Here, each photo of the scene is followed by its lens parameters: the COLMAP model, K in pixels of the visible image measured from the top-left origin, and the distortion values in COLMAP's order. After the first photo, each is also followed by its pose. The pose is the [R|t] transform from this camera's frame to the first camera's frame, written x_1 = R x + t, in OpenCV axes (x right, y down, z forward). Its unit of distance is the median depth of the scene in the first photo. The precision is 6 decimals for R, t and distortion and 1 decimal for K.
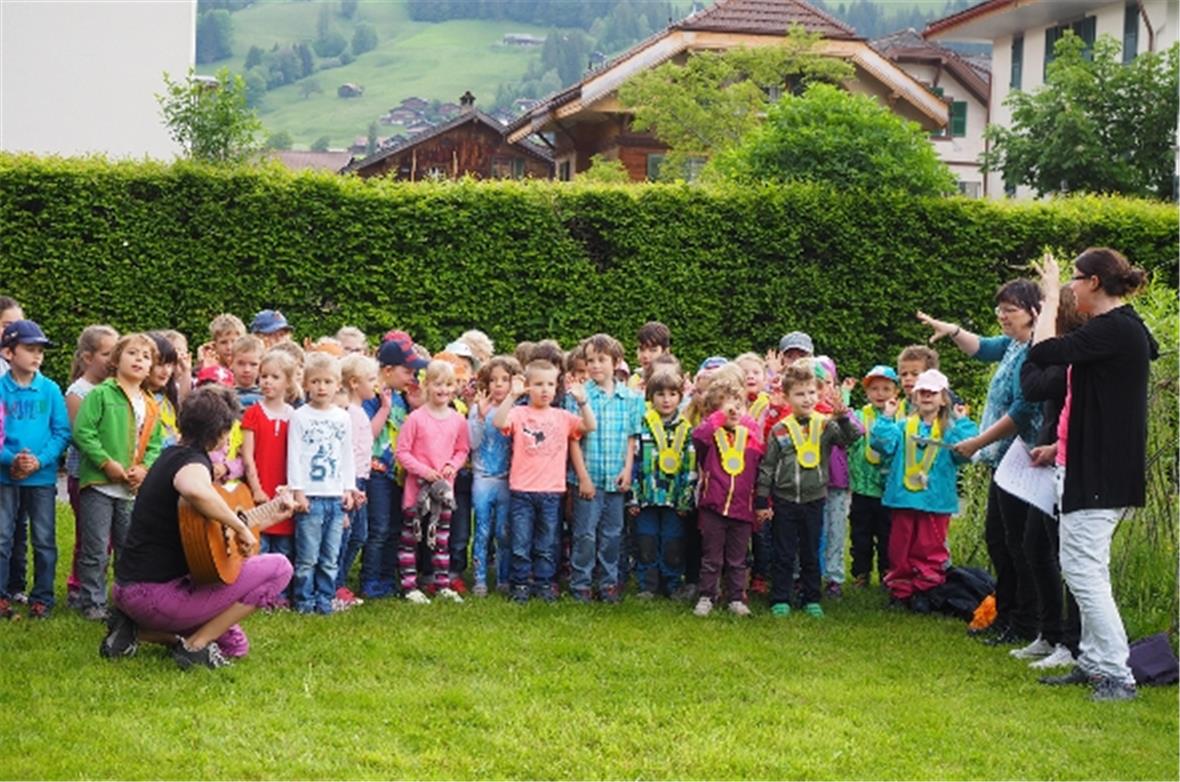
lens RADIAL K [[2196.5, 0, 585.2], [0, 2196.5, 391.7], [0, 0, 1]] dist [-0.028982, 0.000000]
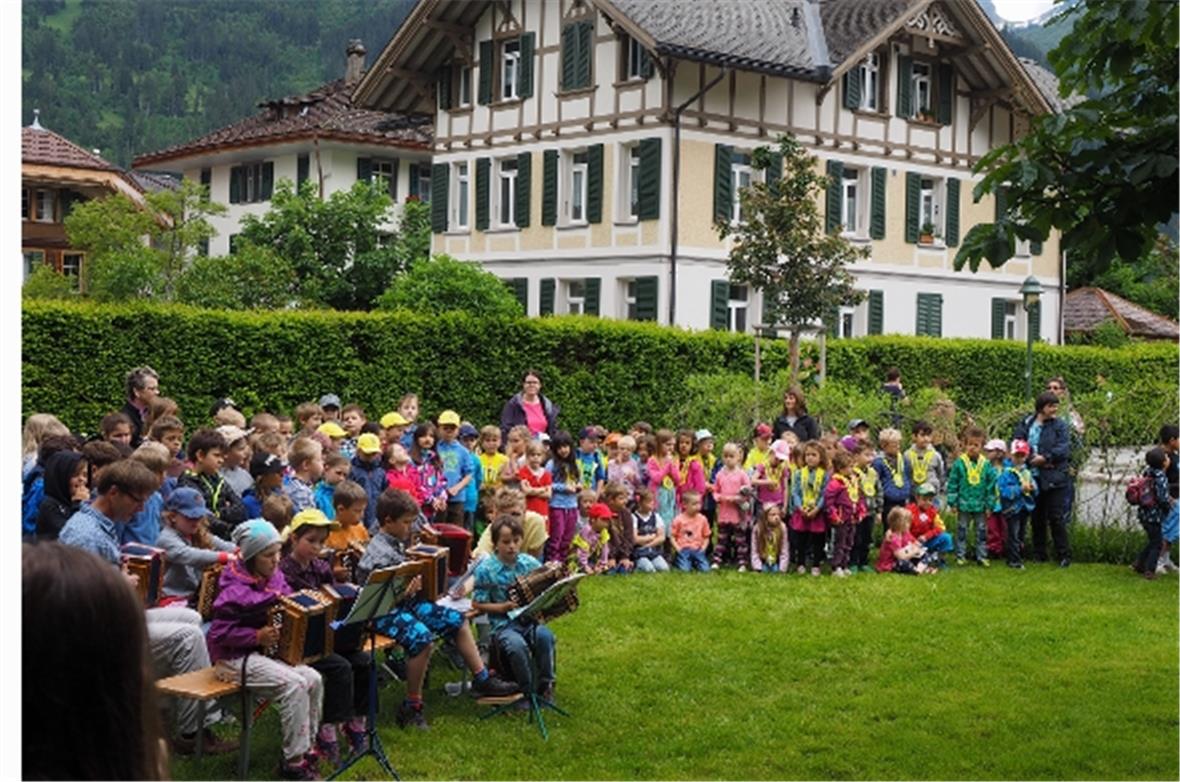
lens RADIAL K [[1529.1, 0, 599.5], [0, 1529.1, 384.7], [0, 0, 1]] dist [-0.006130, 0.000000]
pose [[0.862396, -0.030697, 0.505303, -0.447730], [0.035001, 0.999387, 0.000977, -0.034017], [-0.505023, 0.016843, 0.862942, -0.138396]]
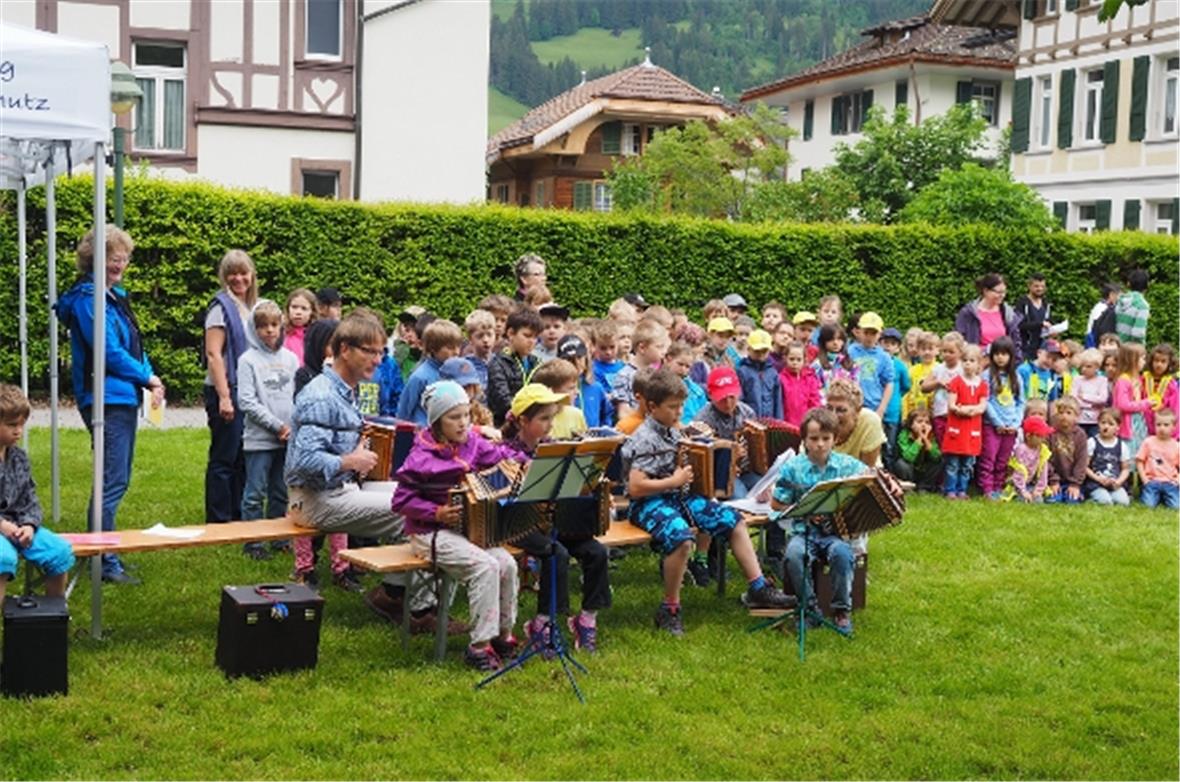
lens RADIAL K [[1529.1, 0, 599.8], [0, 1529.1, 421.6], [0, 0, 1]] dist [-0.006130, 0.000000]
pose [[0.992083, -0.018149, 0.124268, -0.342665], [0.011378, 0.998423, 0.054980, -0.013990], [-0.125070, -0.053131, 0.990724, -0.118722]]
